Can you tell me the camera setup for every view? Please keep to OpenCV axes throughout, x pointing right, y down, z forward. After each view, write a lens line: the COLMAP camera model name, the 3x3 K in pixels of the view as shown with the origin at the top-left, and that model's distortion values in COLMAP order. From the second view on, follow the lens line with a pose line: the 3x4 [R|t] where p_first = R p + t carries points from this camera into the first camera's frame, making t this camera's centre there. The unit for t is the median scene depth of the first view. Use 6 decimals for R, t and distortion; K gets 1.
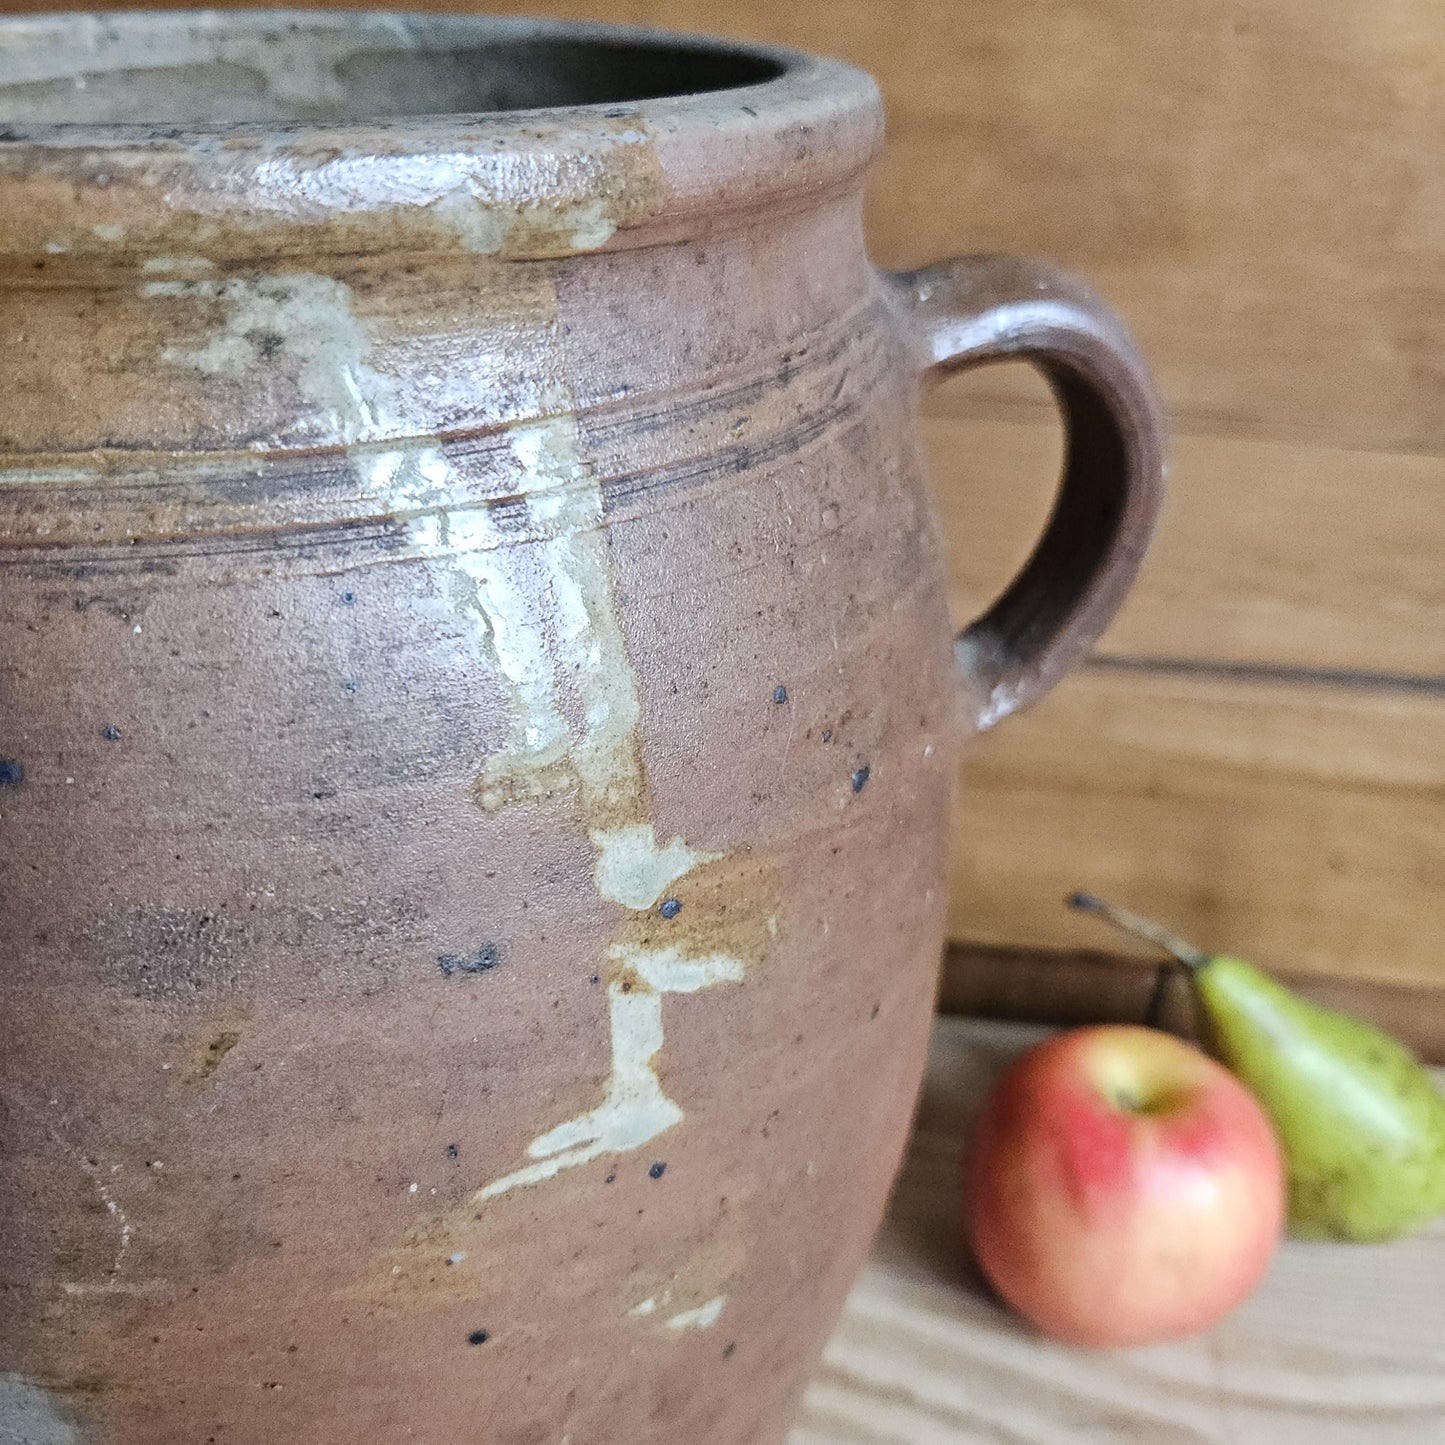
lens RADIAL K [[1450.4, 0, 715.4], [0, 1450.4, 731.1], [0, 0, 1]] dist [0.005871, 0.000000]
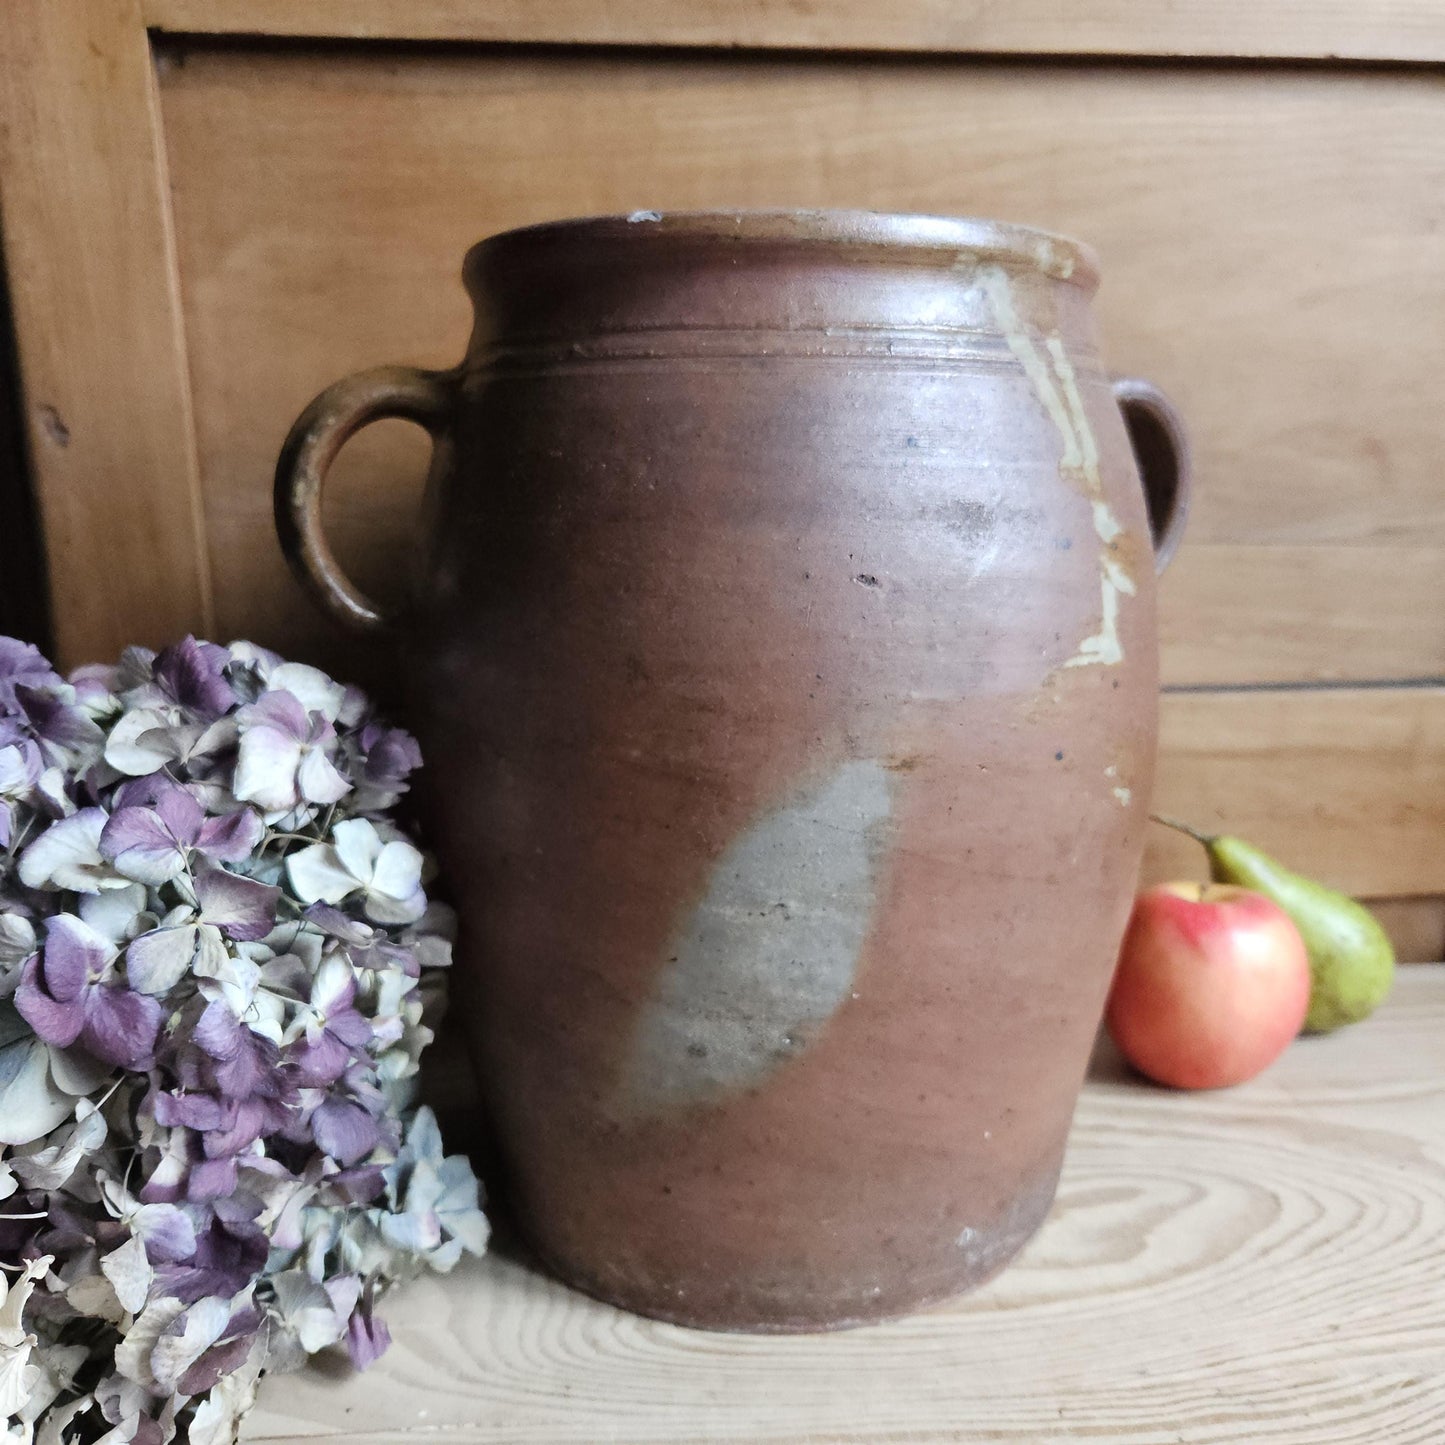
lens RADIAL K [[1450.4, 0, 726.0], [0, 1450.4, 701.4], [0, 0, 1]] dist [0.005871, 0.000000]
pose [[0.973136, -0.055902, 0.223339, -1.099805], [0.129508, 0.934959, -0.330272, 0.980144], [-0.190350, 0.350324, 0.917082, -0.852830]]
